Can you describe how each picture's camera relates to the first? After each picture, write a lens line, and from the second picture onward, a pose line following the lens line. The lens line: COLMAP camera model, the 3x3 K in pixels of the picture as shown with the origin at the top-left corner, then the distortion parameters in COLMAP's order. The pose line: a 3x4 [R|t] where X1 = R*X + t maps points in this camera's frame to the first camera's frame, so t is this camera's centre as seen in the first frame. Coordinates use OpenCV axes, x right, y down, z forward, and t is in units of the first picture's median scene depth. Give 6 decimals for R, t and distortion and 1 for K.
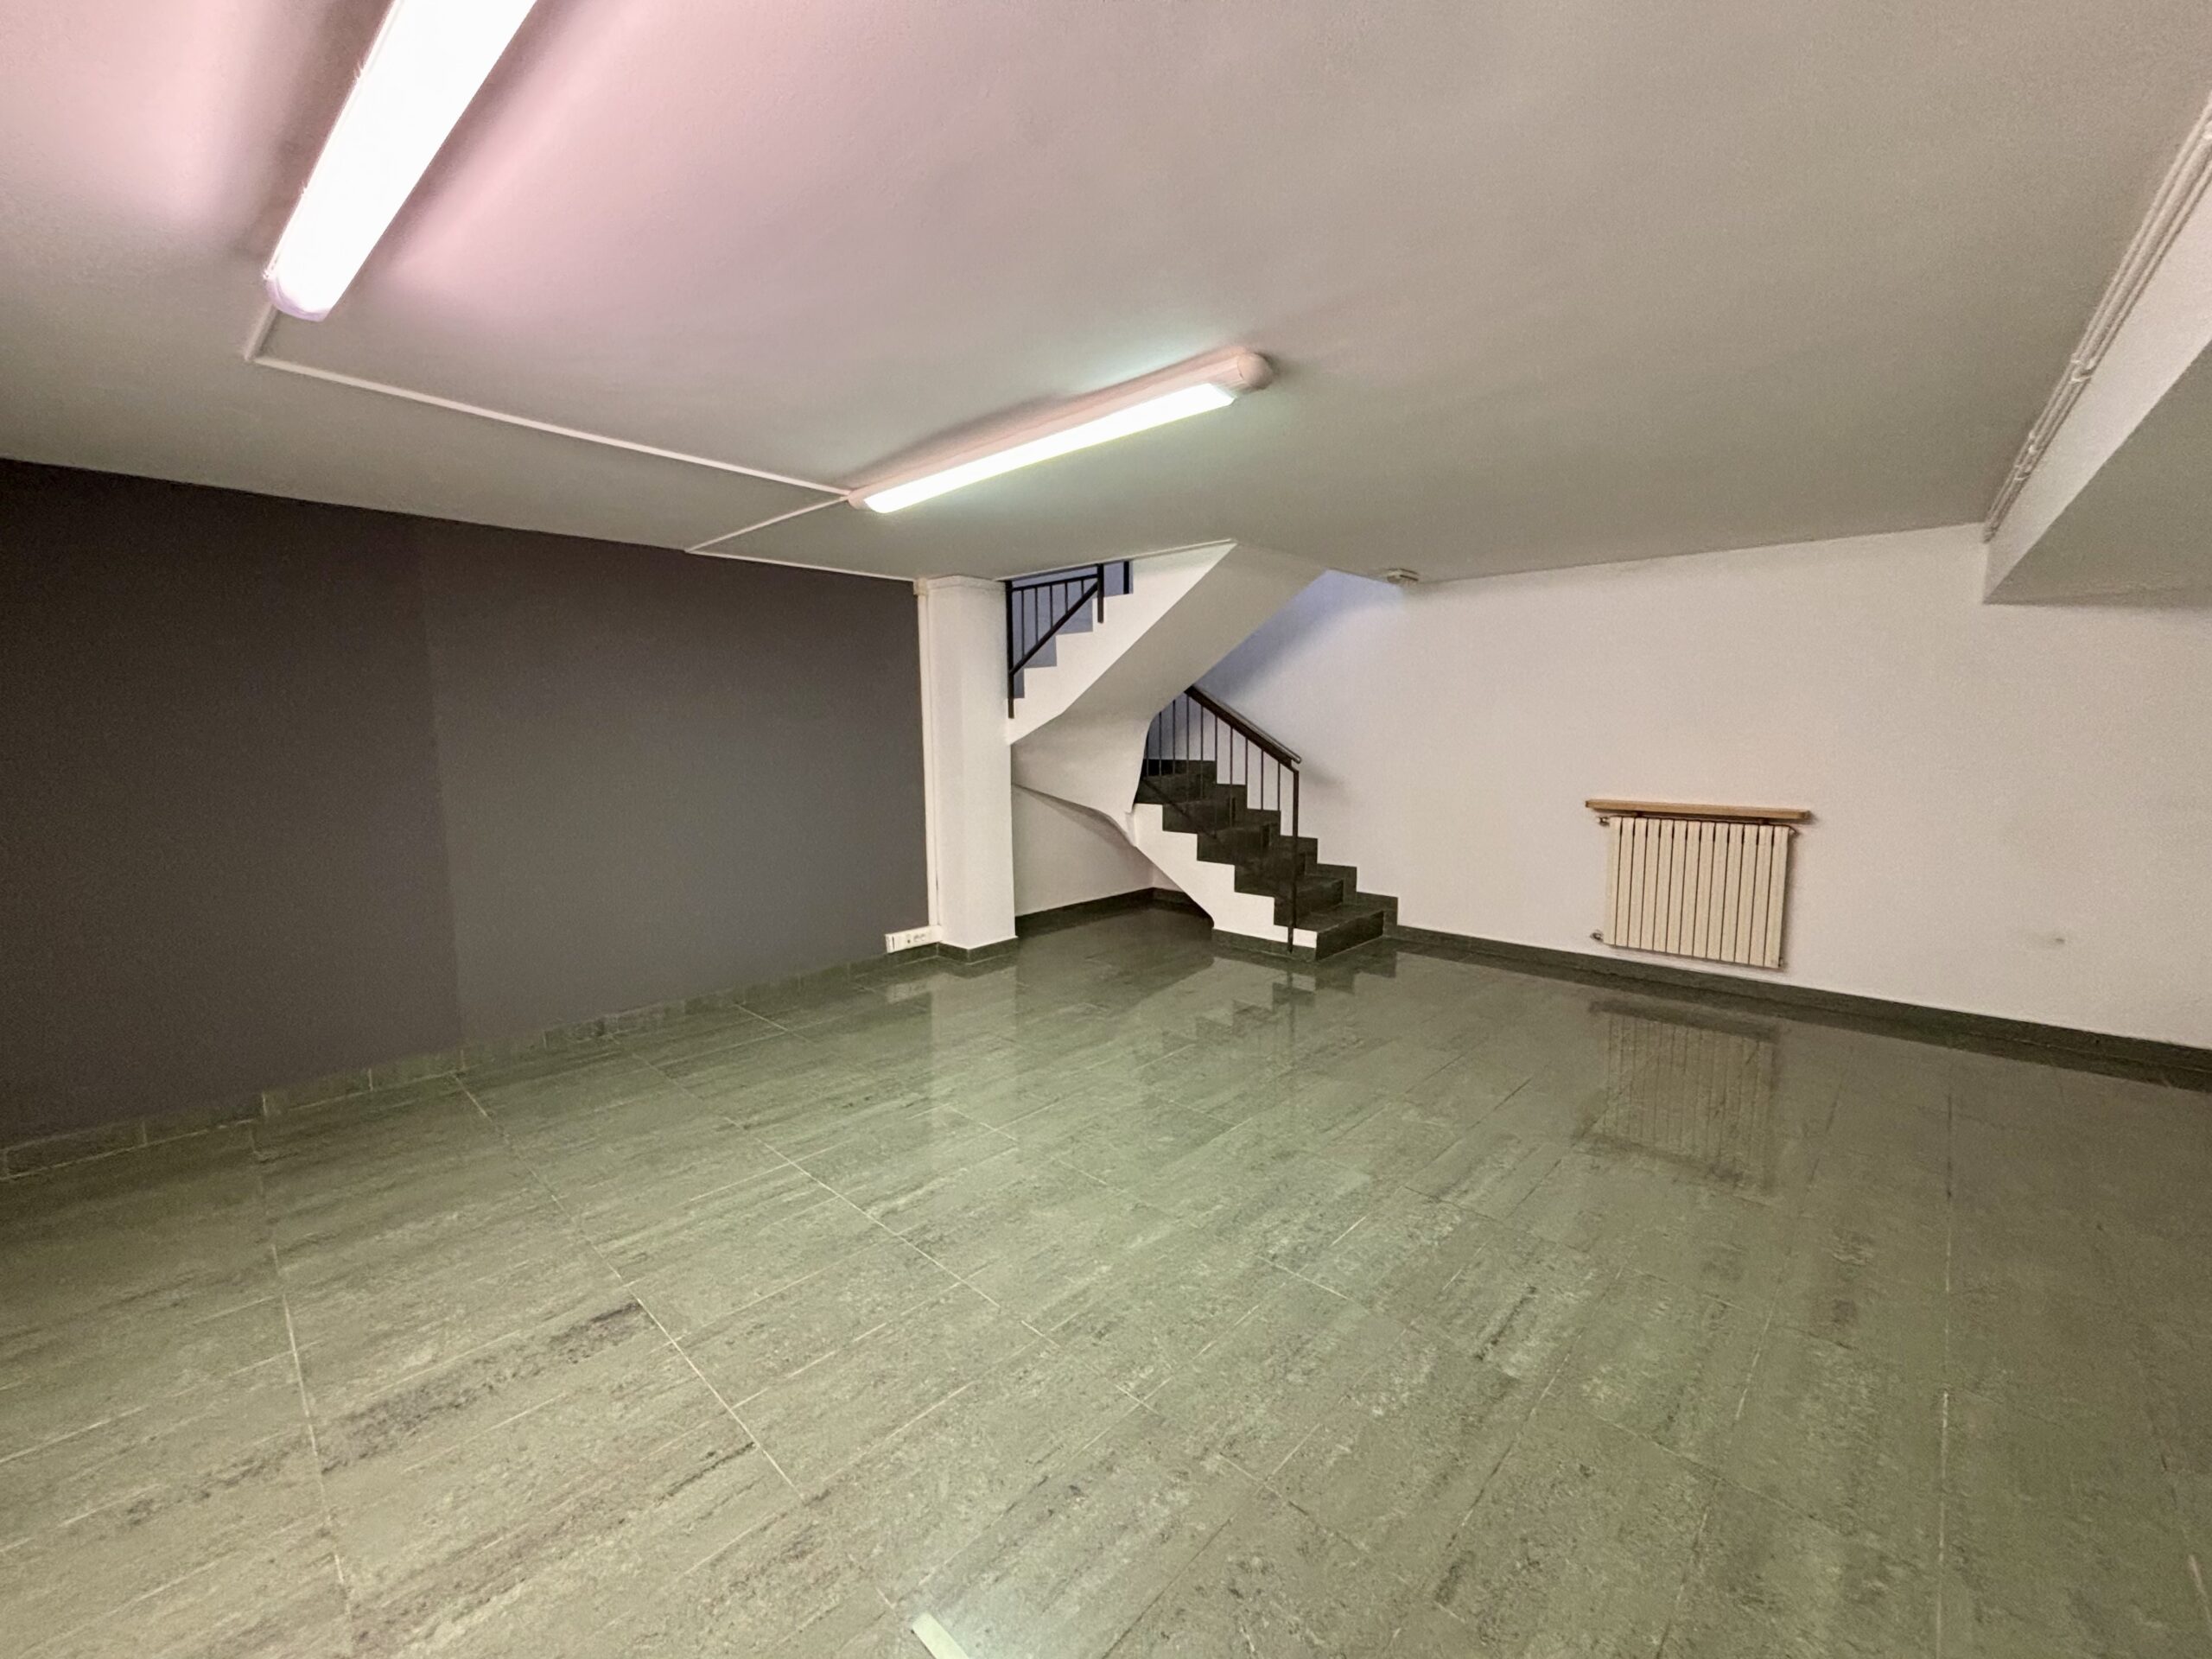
lens RADIAL K [[895.7, 0, 1110.6], [0, 895.7, 824.5], [0, 0, 1]] dist [0.016330, 0.000384]
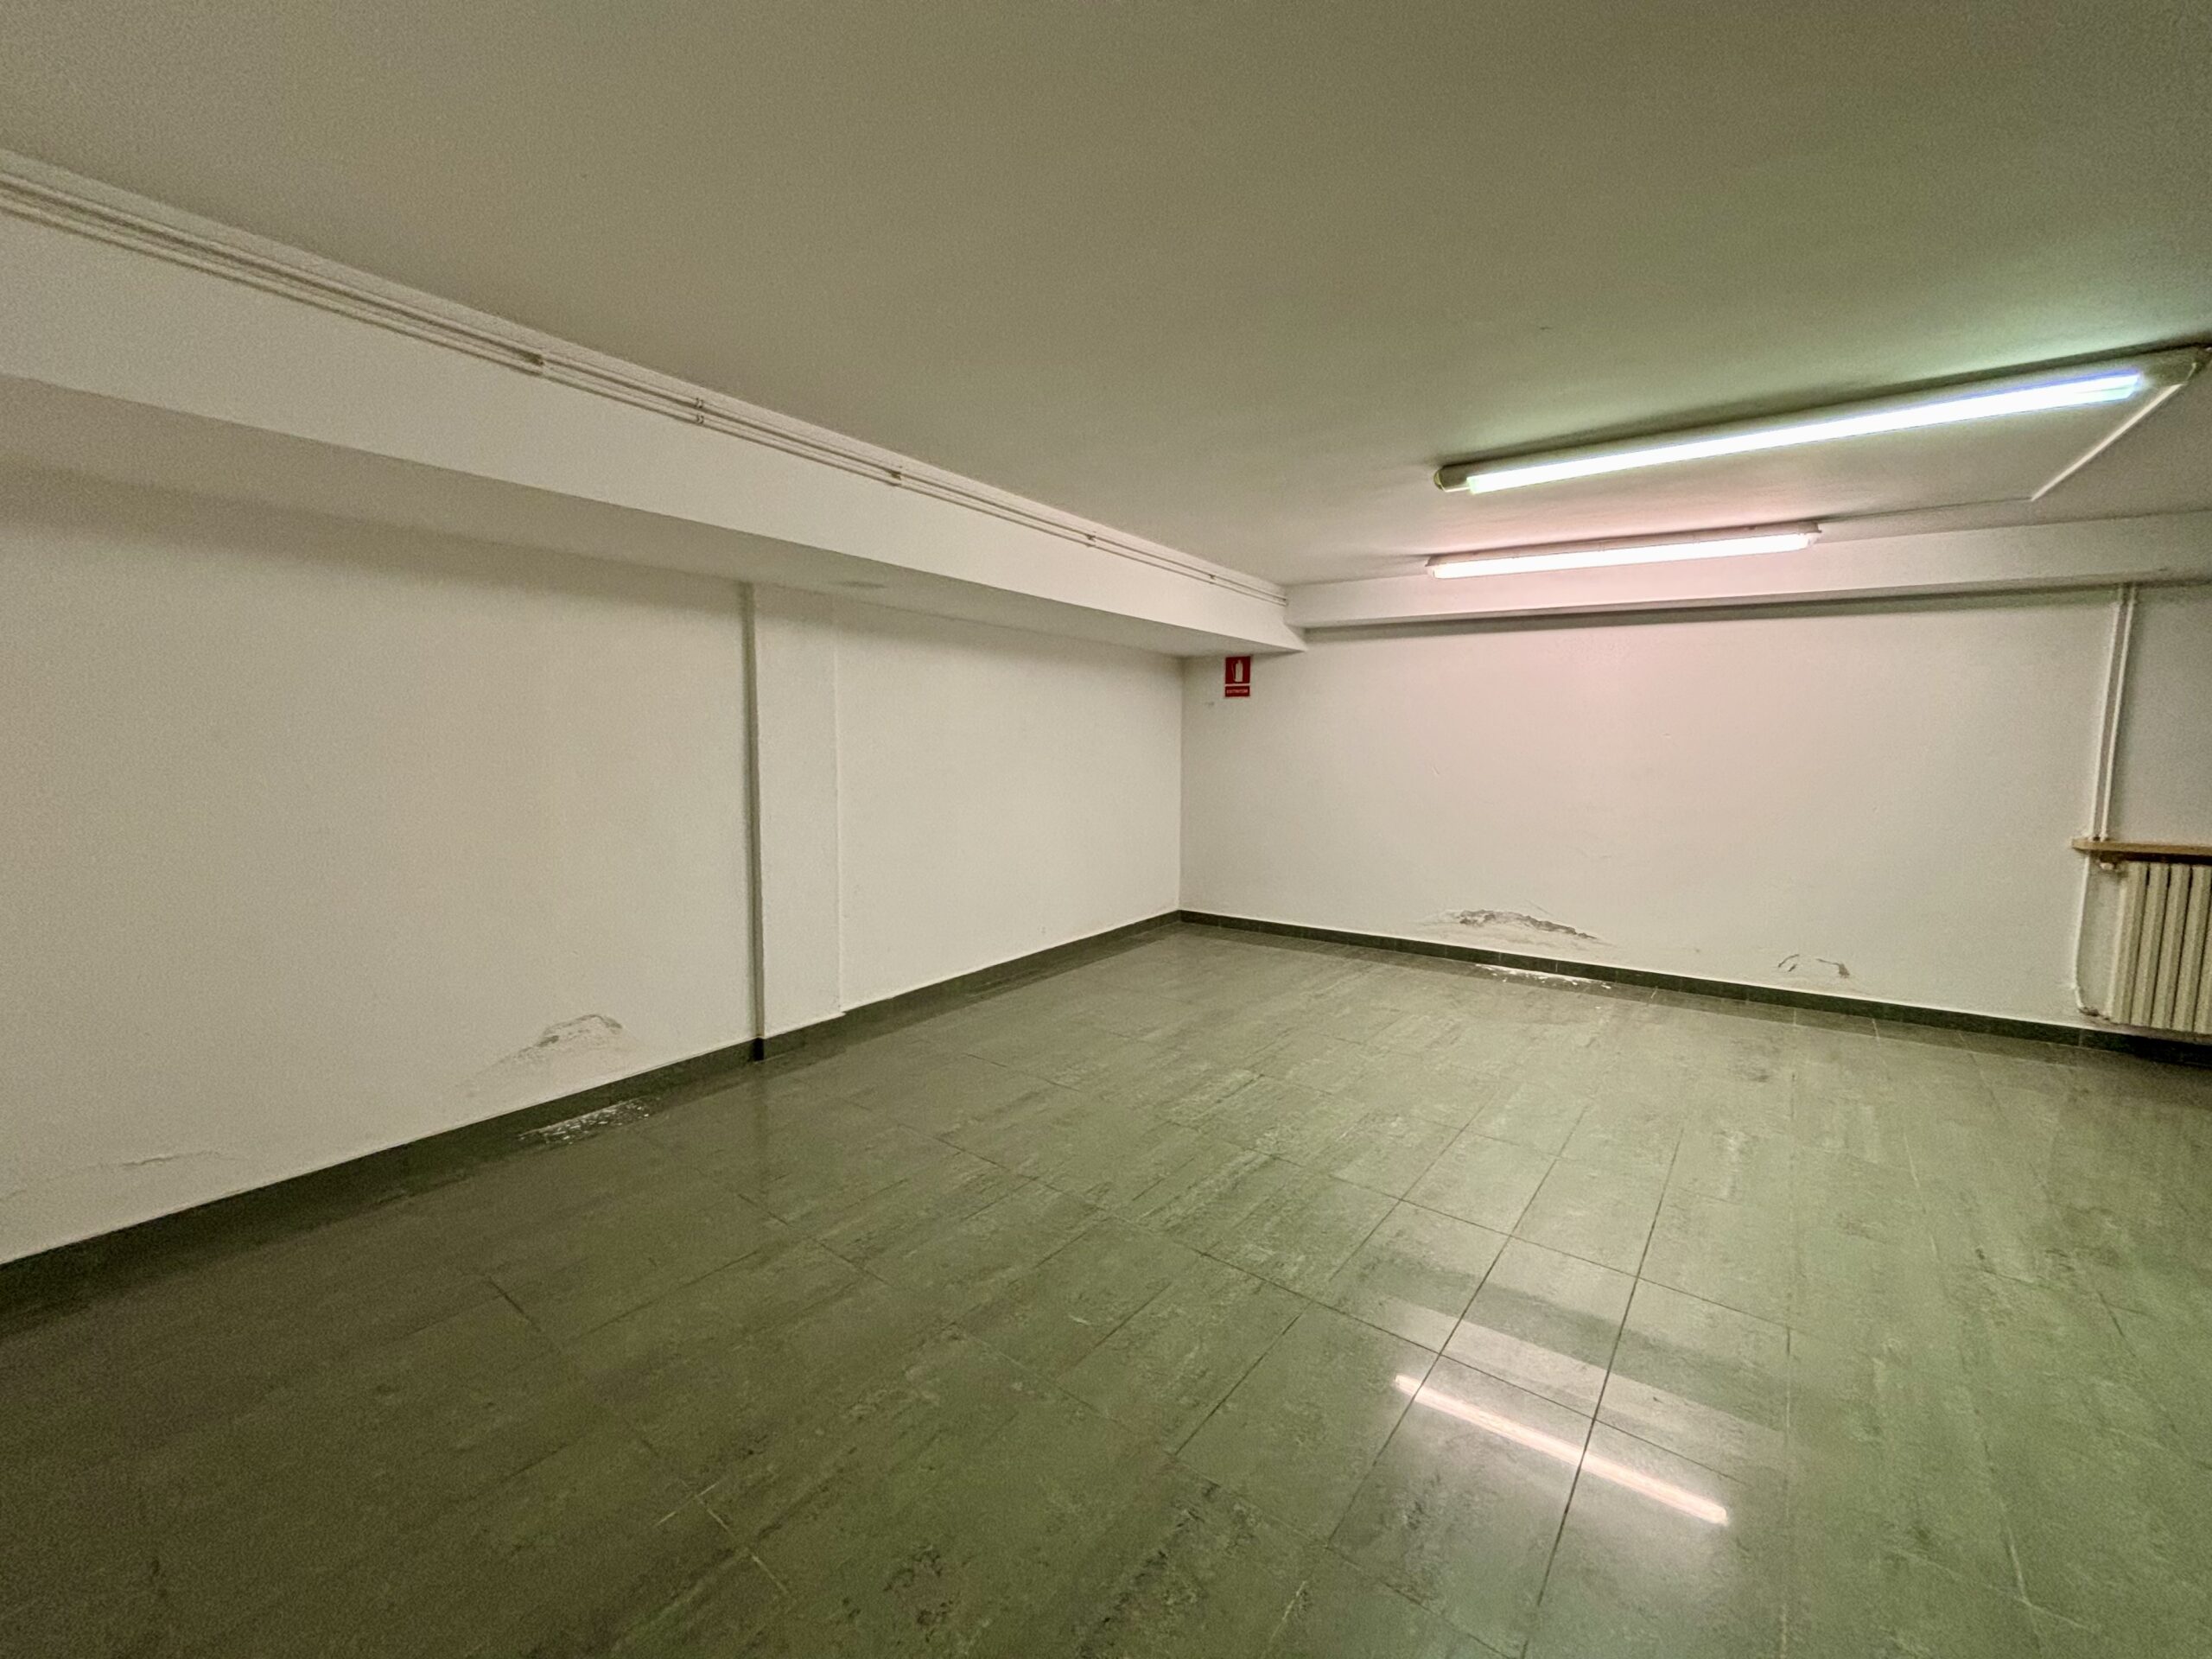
lens RADIAL K [[895.7, 0, 1108.2], [0, 895.7, 831.8], [0, 0, 1]] dist [0.016330, 0.000384]
pose [[-0.994609, 0.001443, -0.103691, 0.739611], [-0.021492, 0.975325, 0.219724, -0.219651], [0.101449, 0.220767, -0.970036, 2.137659]]
